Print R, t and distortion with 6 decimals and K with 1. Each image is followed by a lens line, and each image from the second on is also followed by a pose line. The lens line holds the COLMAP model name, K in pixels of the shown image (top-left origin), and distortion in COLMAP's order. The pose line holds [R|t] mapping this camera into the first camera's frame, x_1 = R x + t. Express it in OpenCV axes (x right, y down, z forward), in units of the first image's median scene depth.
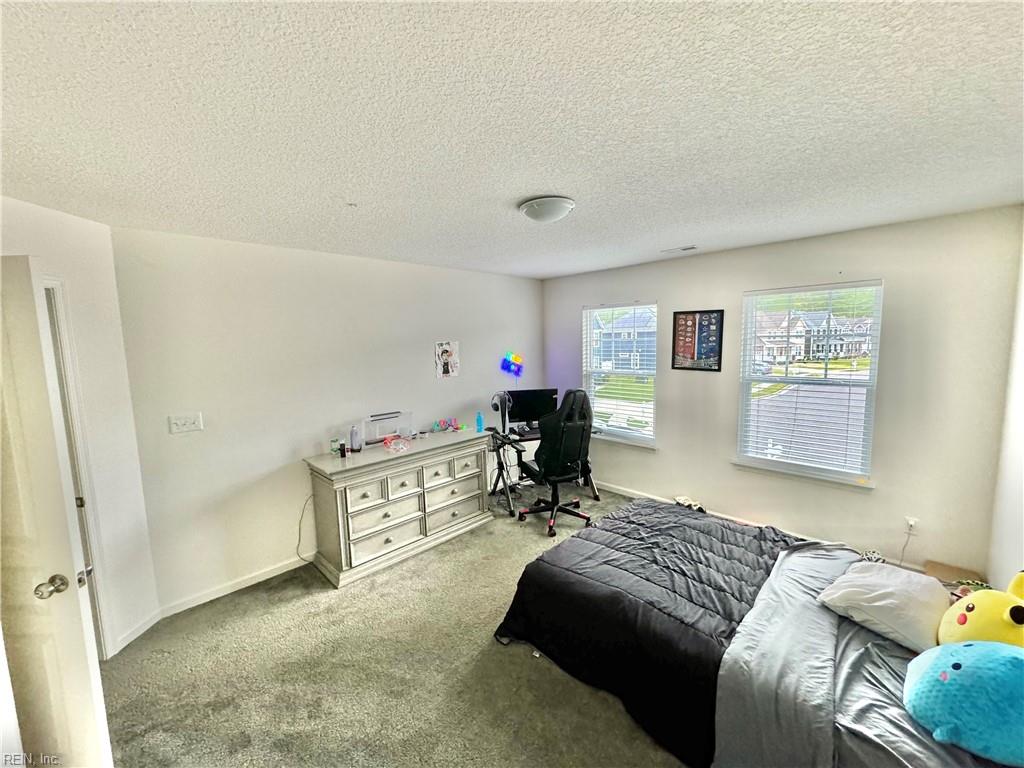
lens RADIAL K [[408.4, 0, 517.7], [0, 408.4, 386.6], [0, 0, 1]] dist [-0.000454, -0.000303]
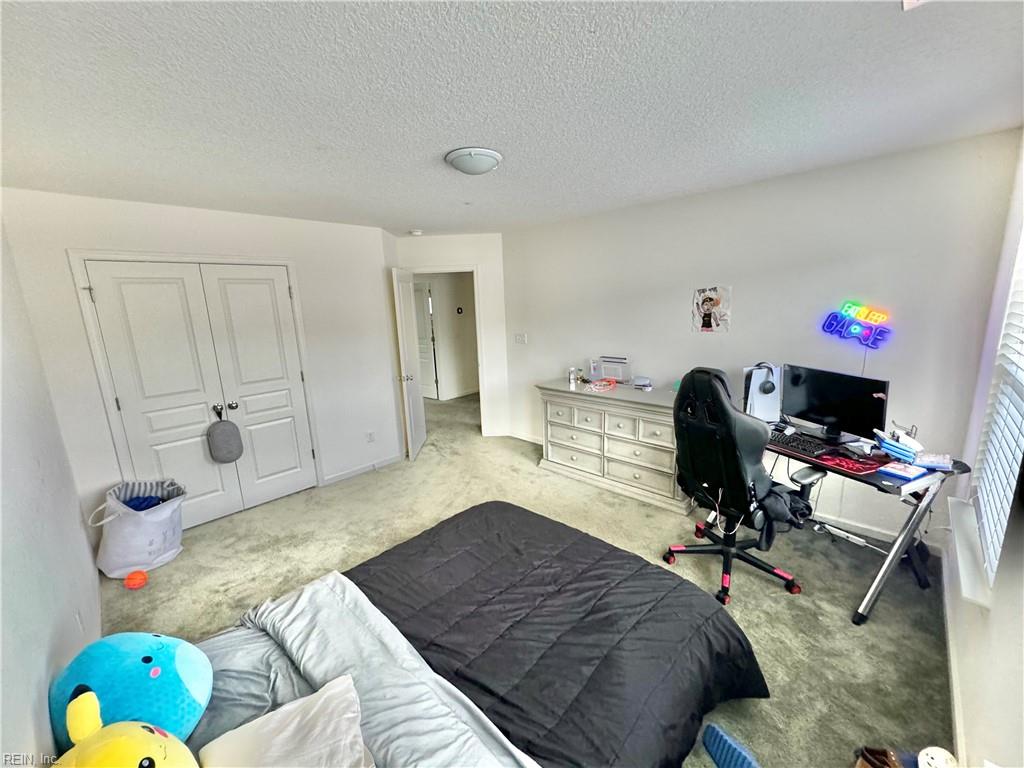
lens RADIAL K [[408.4, 0, 516.9], [0, 408.4, 379.7], [0, 0, 1]] dist [-0.000454, -0.000303]
pose [[0.022322, 0.226757, -0.973696, 0.640240], [-0.064478, 0.972237, 0.224939, -0.089991], [0.997669, 0.057761, 0.036323, 0.608189]]
